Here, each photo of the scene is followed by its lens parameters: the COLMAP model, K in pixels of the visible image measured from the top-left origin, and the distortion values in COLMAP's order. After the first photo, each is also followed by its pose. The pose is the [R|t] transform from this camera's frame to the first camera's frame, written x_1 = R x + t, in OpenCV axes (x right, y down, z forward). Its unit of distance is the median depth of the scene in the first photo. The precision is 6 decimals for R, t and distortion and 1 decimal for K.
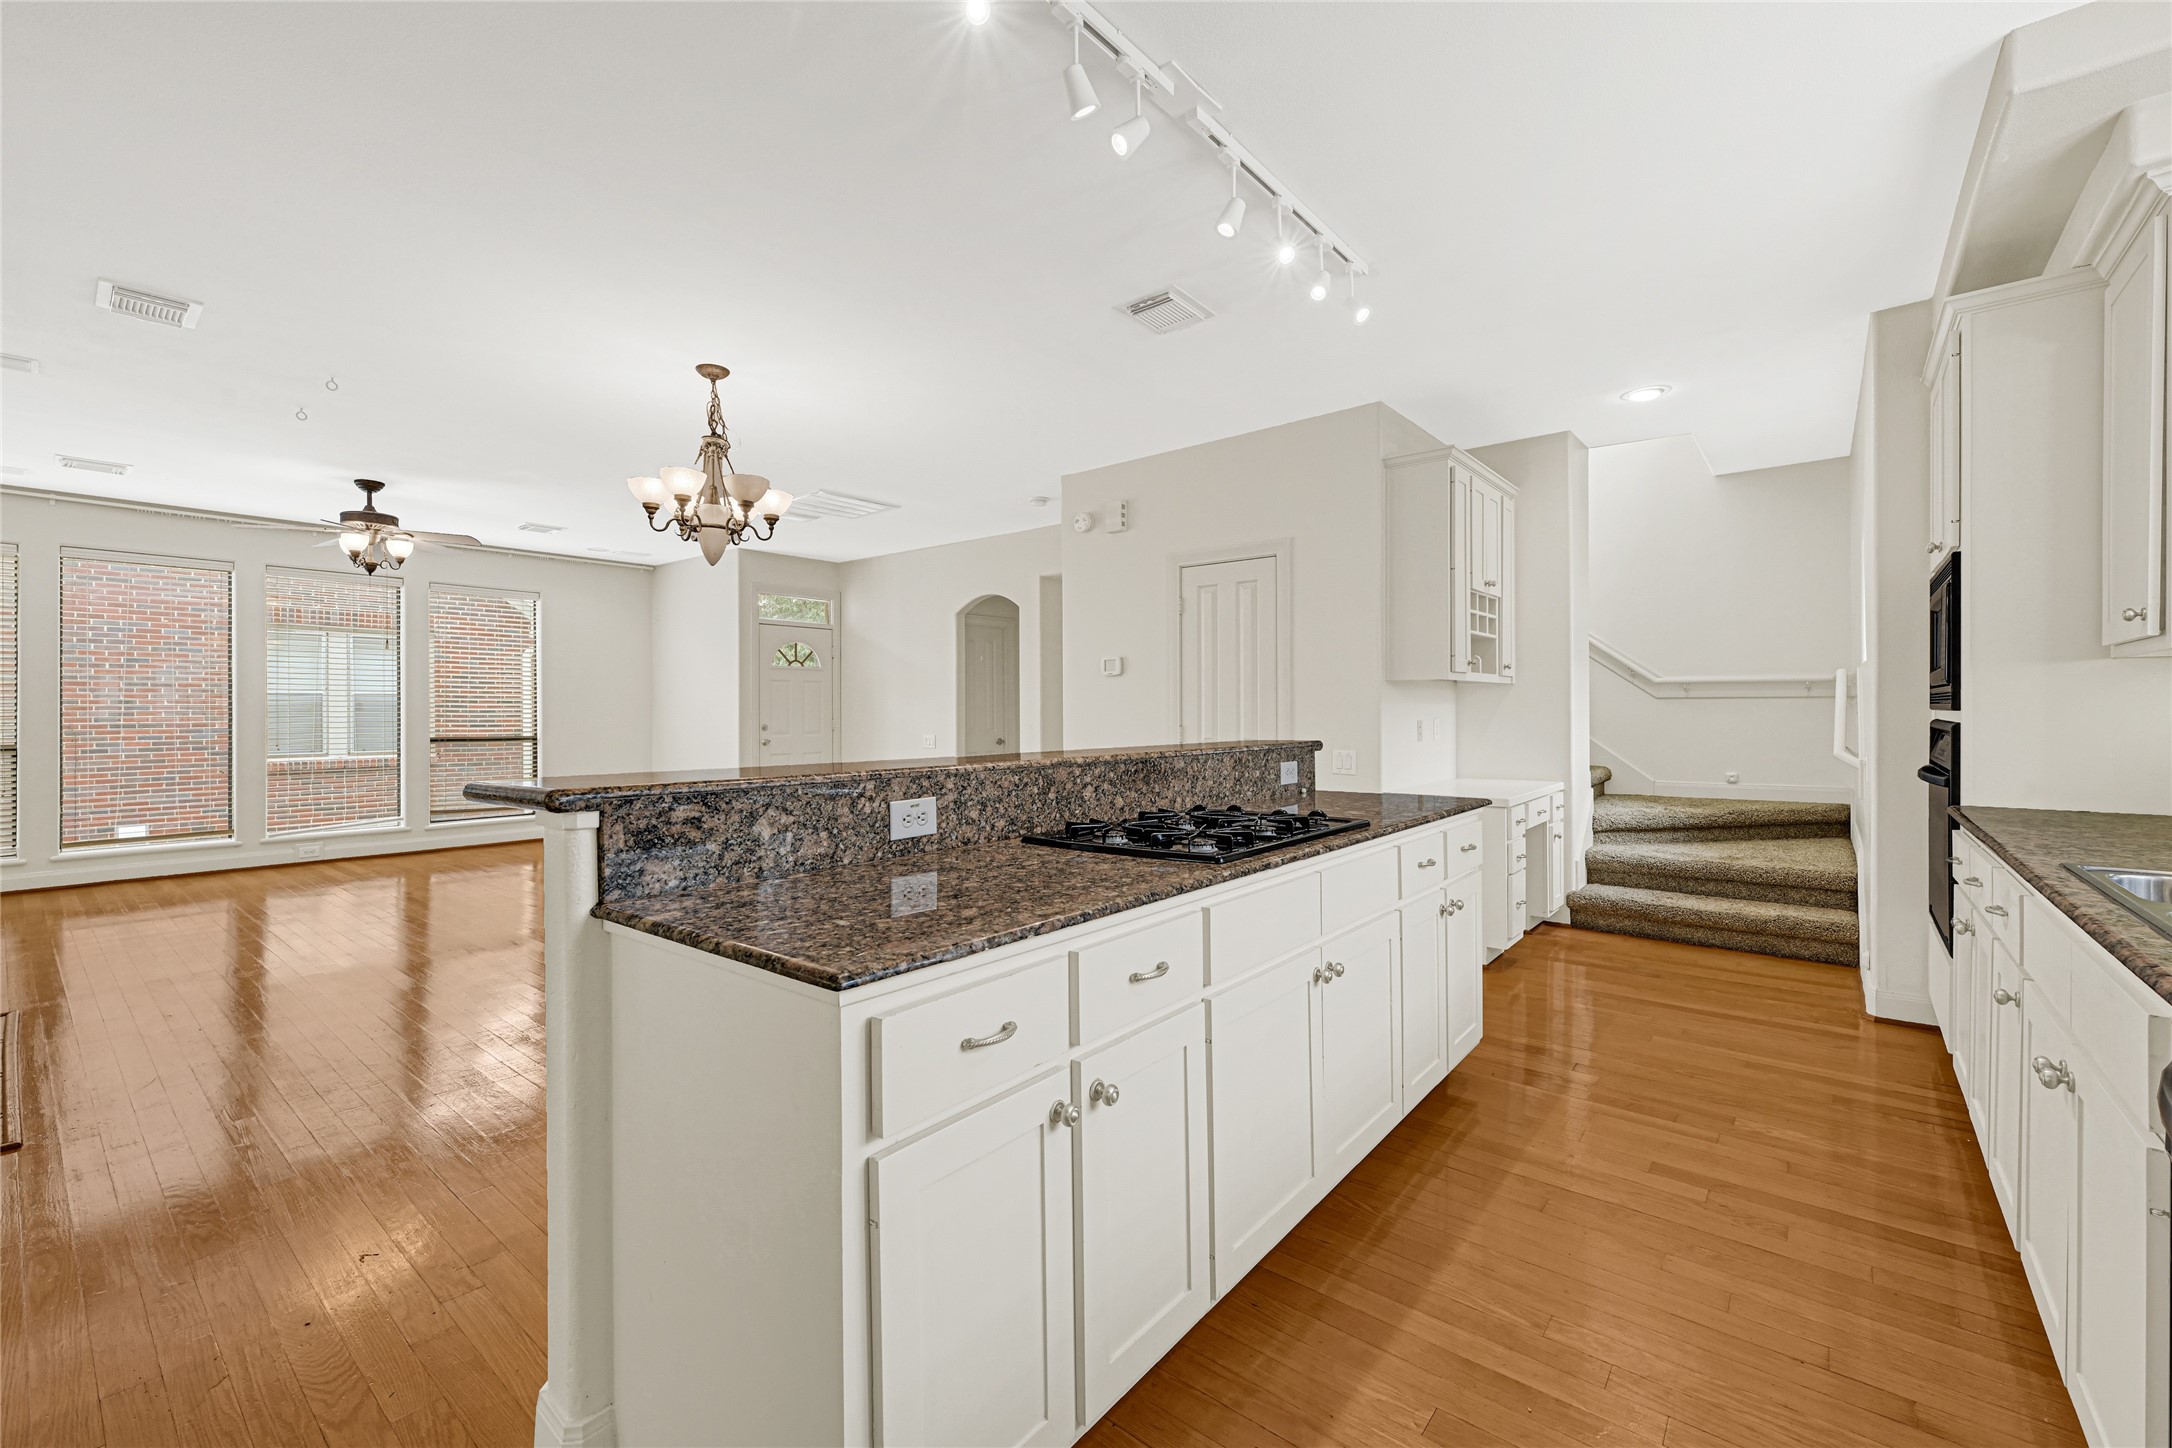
lens RADIAL K [[894.5, 0, 1088.5], [0, 894.5, 727.3], [0, 0, 1]] dist [-0.000123, 0.000008]
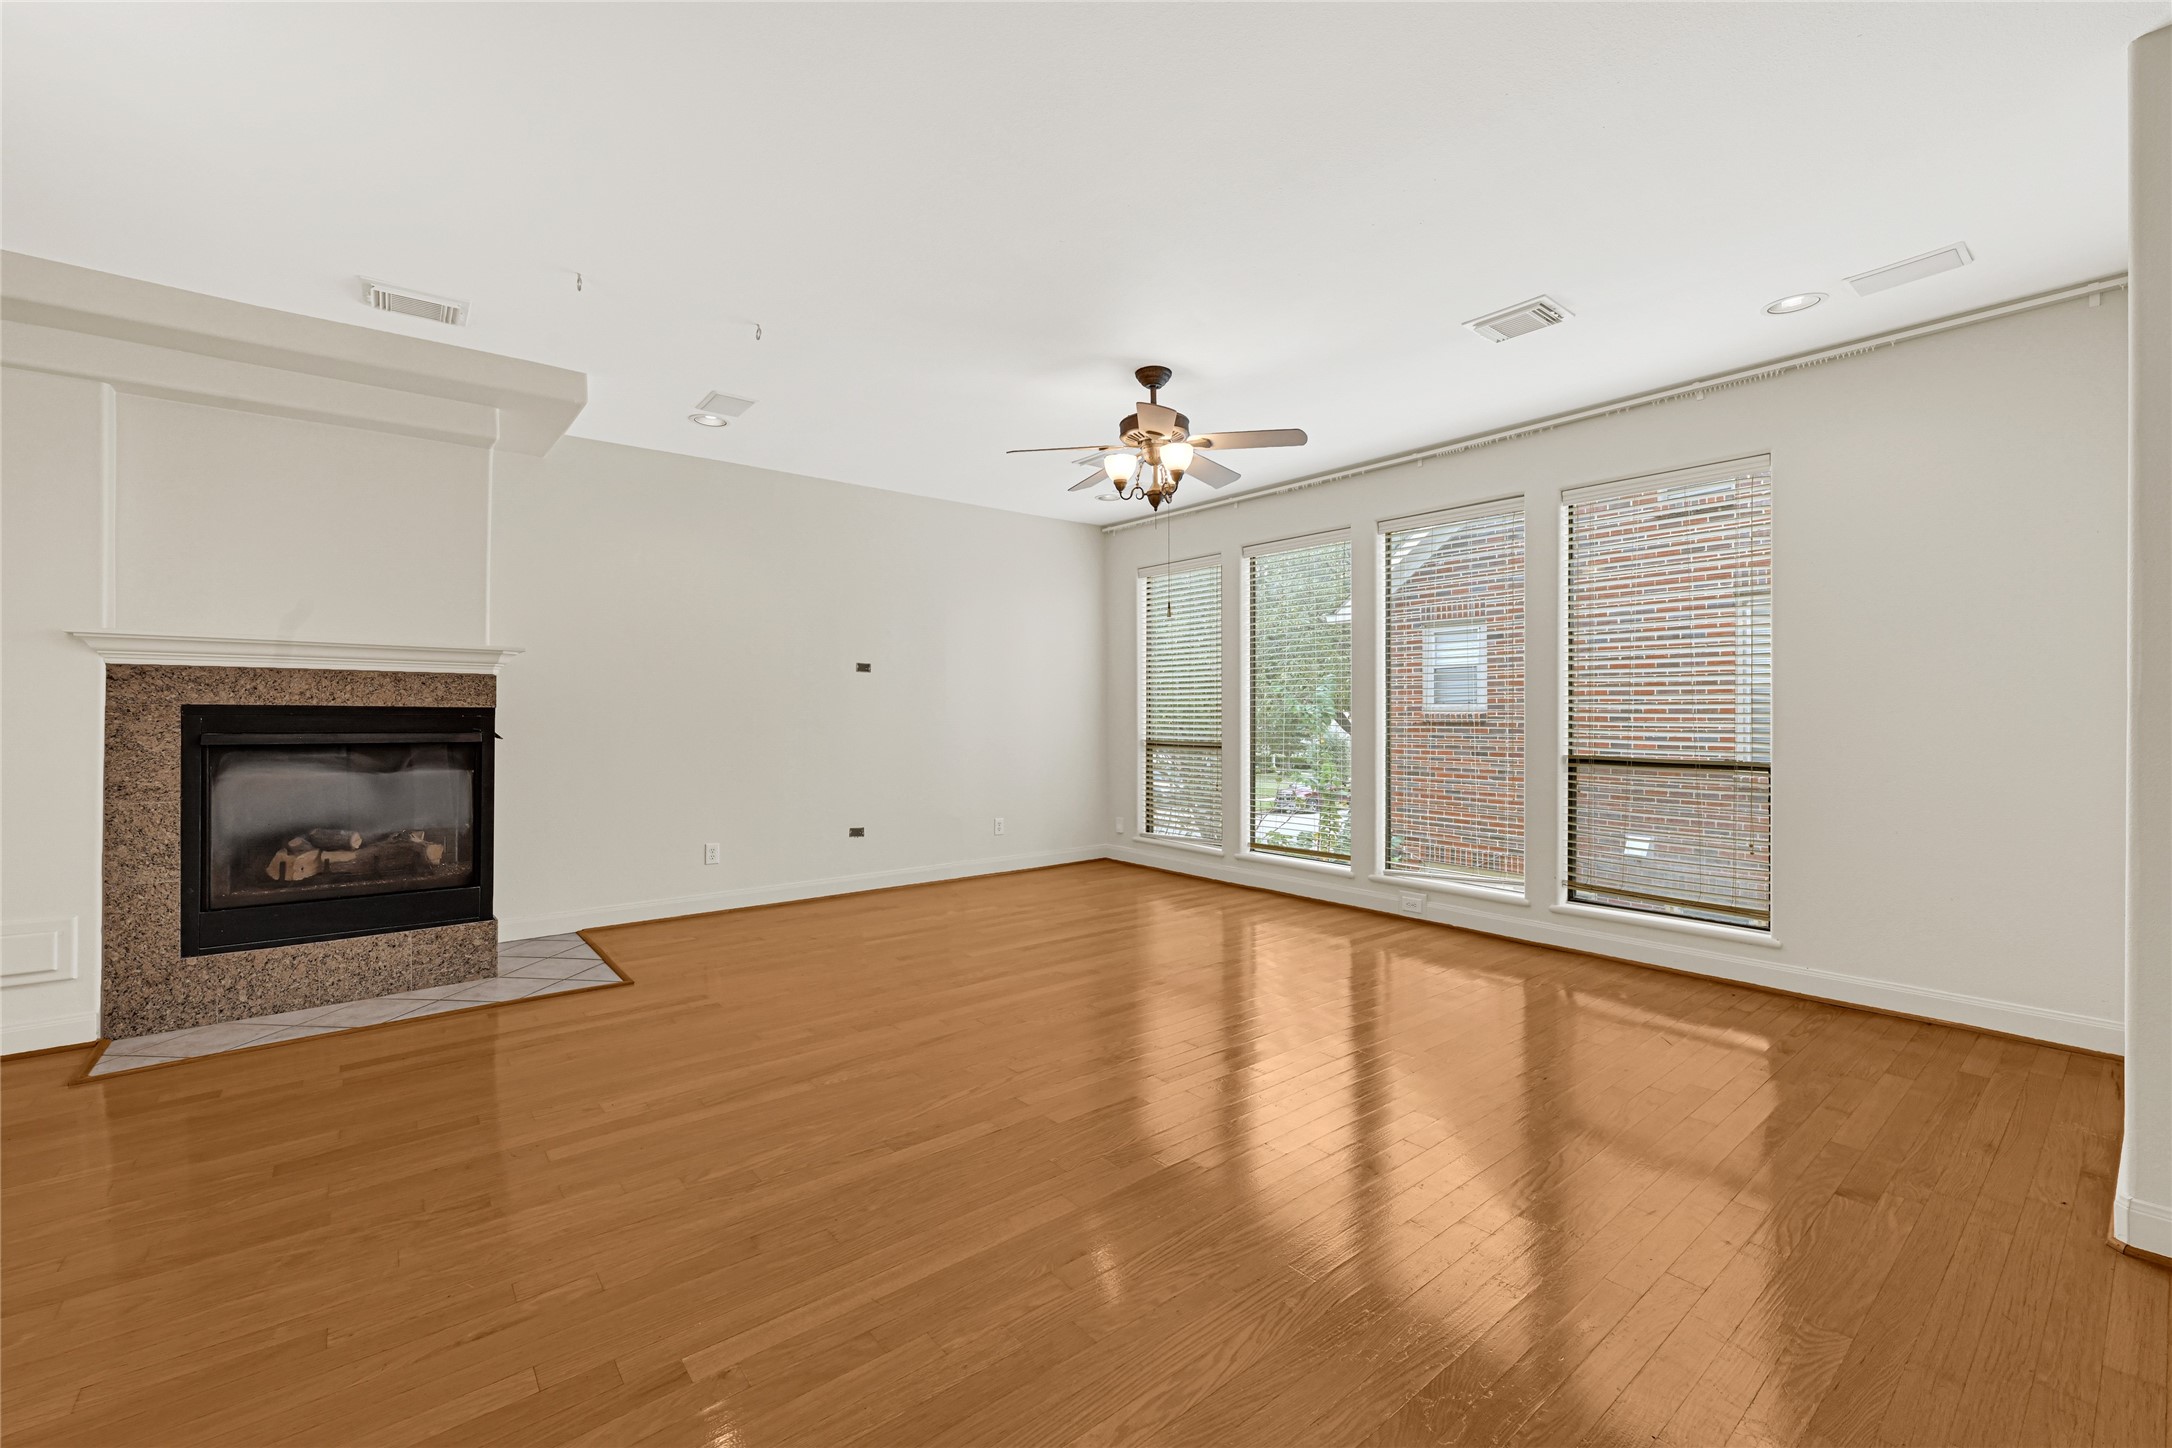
lens RADIAL K [[894.5, 0, 1088.5], [0, 894.5, 727.3], [0, 0, 1]] dist [-0.000123, 0.000008]
pose [[-0.187359, 0.006312, -0.982271, -0.118856], [-0.017297, 0.999803, 0.009724, -0.009406], [0.982139, 0.018812, -0.187213, 1.015075]]
